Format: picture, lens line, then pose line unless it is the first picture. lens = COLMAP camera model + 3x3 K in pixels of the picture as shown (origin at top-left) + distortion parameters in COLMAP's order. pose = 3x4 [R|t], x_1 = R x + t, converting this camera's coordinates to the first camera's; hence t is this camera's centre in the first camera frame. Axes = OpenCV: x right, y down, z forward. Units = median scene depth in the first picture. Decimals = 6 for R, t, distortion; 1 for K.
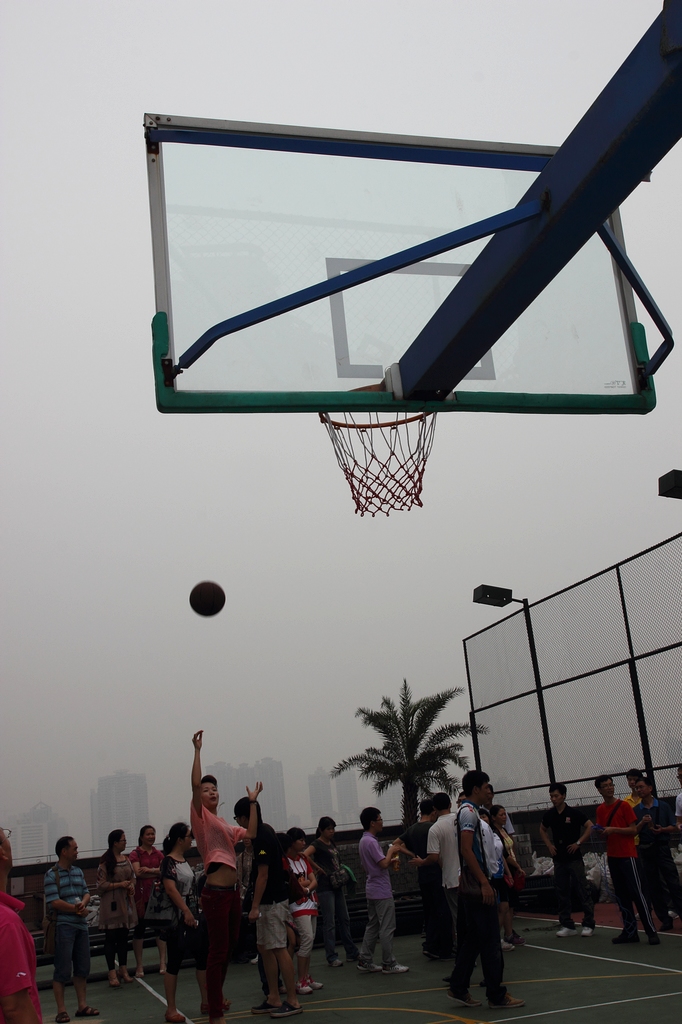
lens RADIAL K [[1145.0, 0, 341.7], [0, 1145.0, 551.3], [0, 0, 1]] dist [-0.071332, 0.296432]
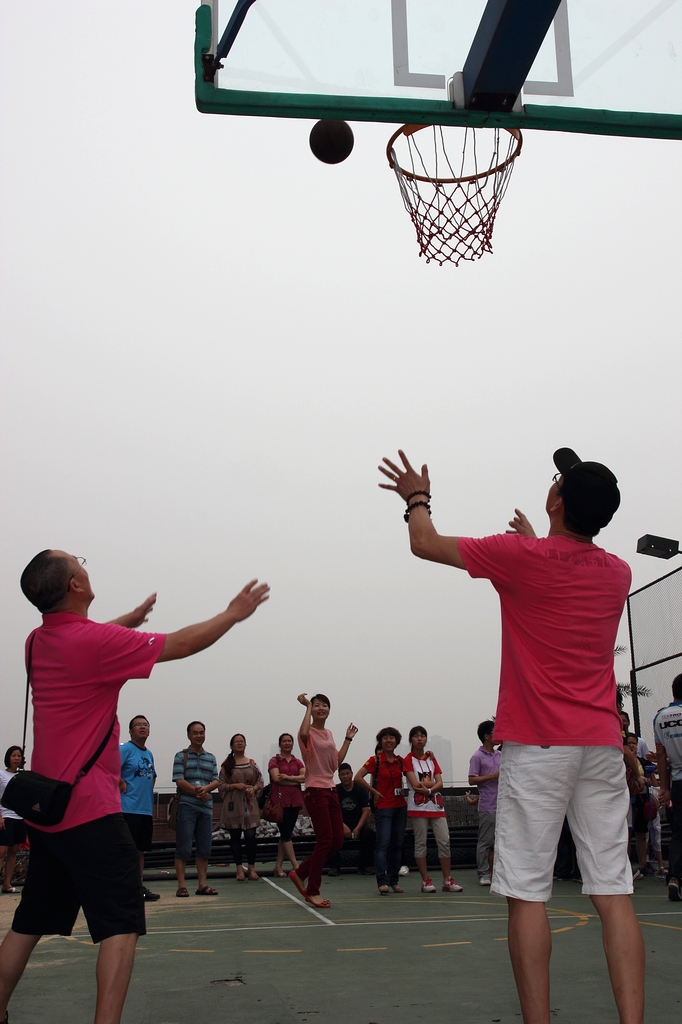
lens RADIAL K [[1145.0, 0, 341.7], [0, 1145.0, 551.3], [0, 0, 1]] dist [-0.071332, 0.296432]
pose [[0.987959, 0.038566, -0.149830, 0.095805], [-0.034624, 0.998985, 0.028829, 0.178317], [0.150789, -0.023294, 0.988291, 0.060668]]
